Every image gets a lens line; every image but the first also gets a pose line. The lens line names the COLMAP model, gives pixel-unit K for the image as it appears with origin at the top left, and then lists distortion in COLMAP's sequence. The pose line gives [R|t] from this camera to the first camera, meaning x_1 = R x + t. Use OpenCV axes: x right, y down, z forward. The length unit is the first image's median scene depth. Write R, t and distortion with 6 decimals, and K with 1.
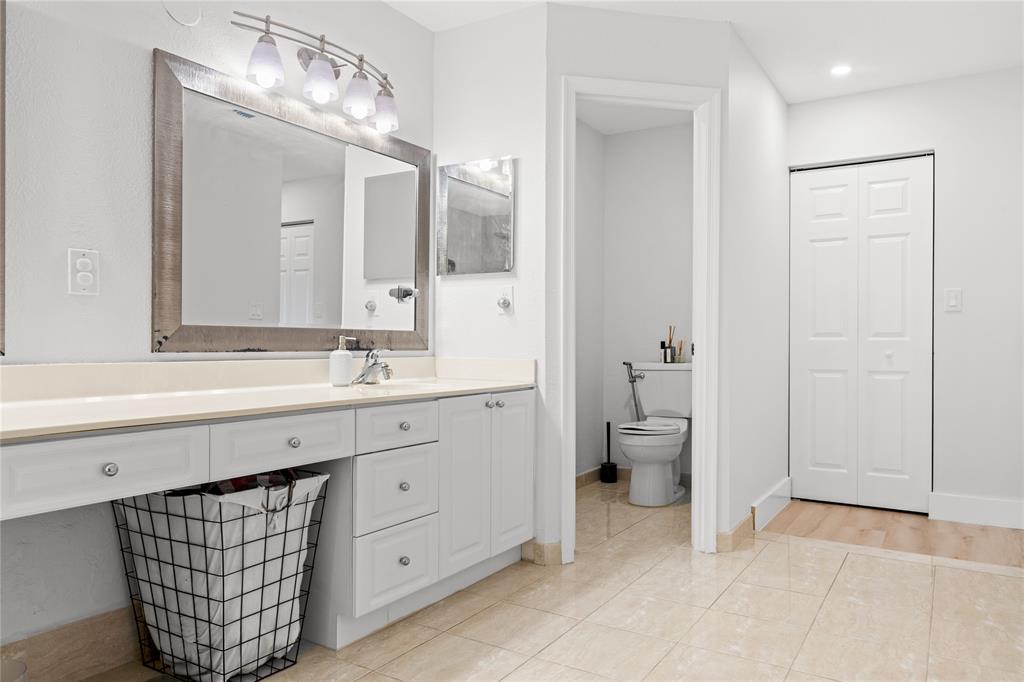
lens RADIAL K [[710.7, 0, 512.5], [0, 710.7, 342.3], [0, 0, 1]] dist [0.000001, -0.002597]
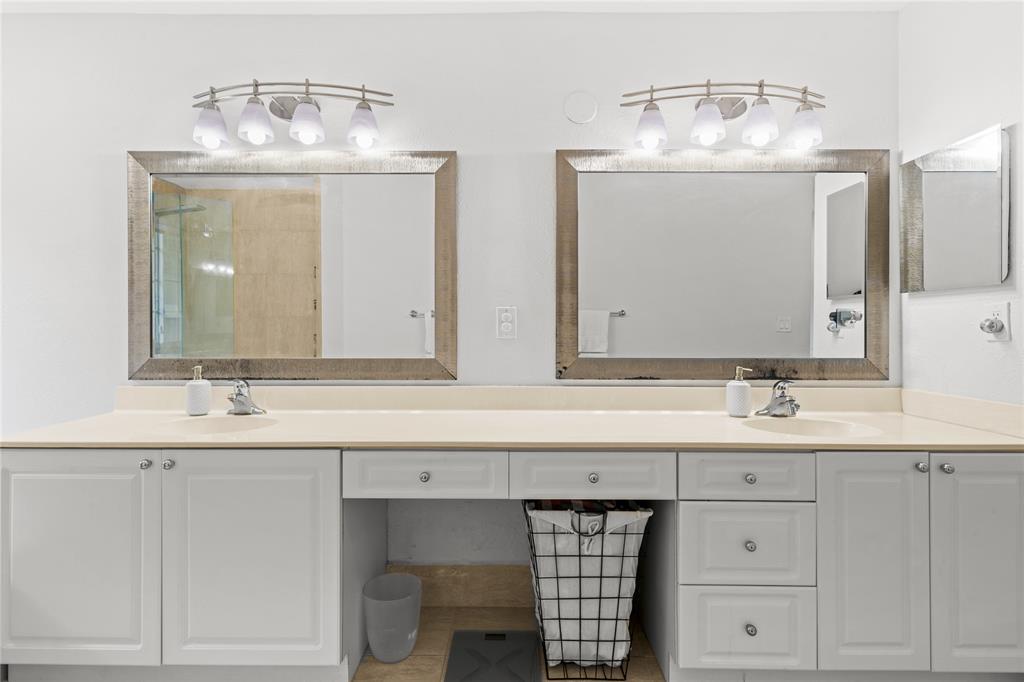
lens RADIAL K [[504.8, 0, 511.0], [0, 504.8, 326.5], [0, 0, 1]] dist [0.001858, -0.001161]
pose [[0.516879, -0.013524, -0.855952, 0.229845], [0.002140, 0.999892, -0.014506, -0.062352], [0.856056, 0.005667, 0.516852, 0.391078]]
